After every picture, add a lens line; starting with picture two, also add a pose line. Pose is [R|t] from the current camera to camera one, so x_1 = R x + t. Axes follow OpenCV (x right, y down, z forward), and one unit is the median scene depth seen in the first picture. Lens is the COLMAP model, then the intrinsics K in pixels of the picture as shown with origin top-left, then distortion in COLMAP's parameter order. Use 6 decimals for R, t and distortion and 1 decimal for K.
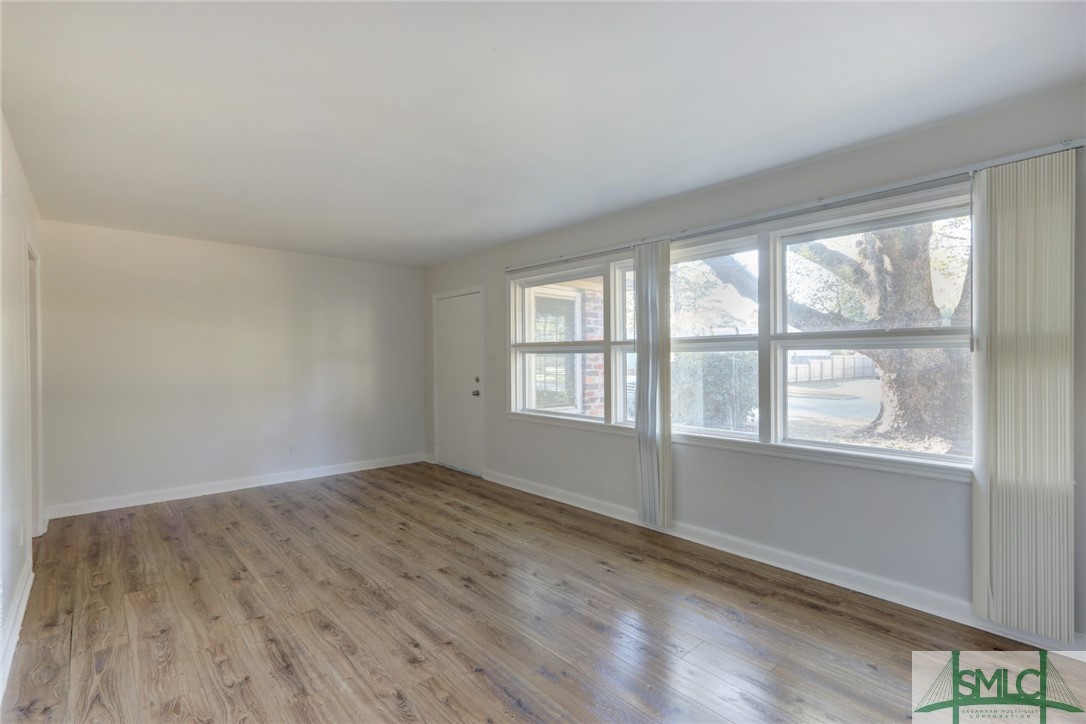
lens RADIAL K [[516.0, 0, 543.0], [0, 516.0, 362.0], [0, 0, 1]] dist [-0.020997, -0.000109]
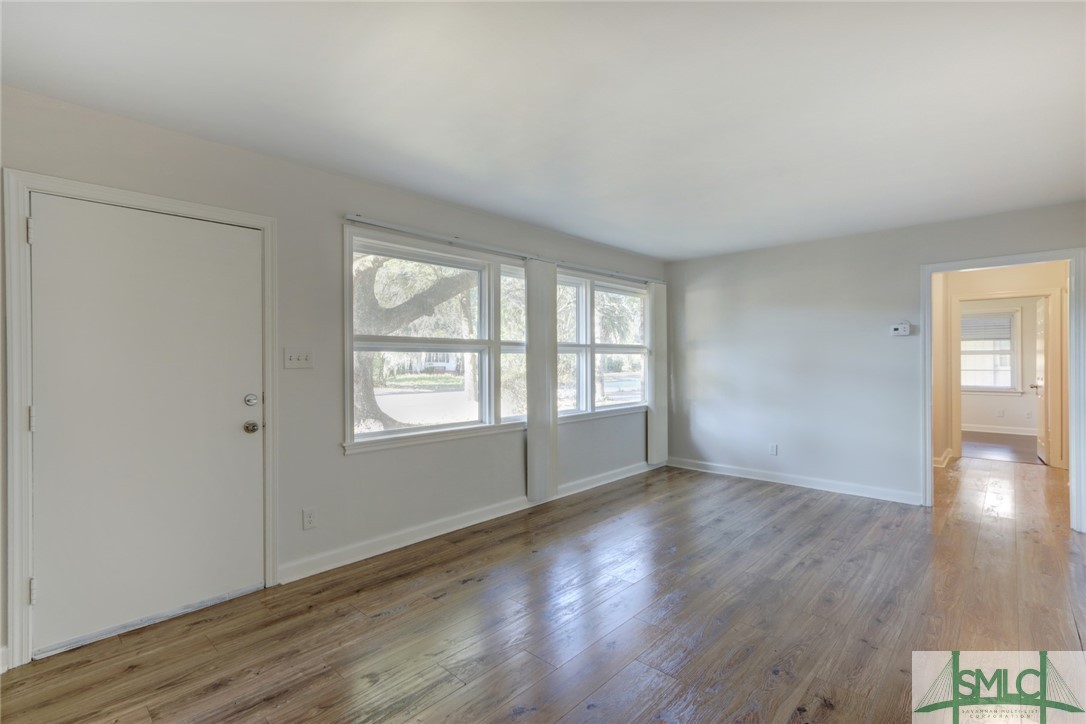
lens RADIAL K [[500.6, 0, 543.0], [0, 500.6, 362.0], [0, 0, 1]] dist [0.009015, 0.000297]
pose [[-0.095624, -0.007883, 0.995386, -0.974354], [0.005544, 0.999949, 0.008452, -0.009646], [-0.995402, 0.006326, -0.095575, 1.155207]]
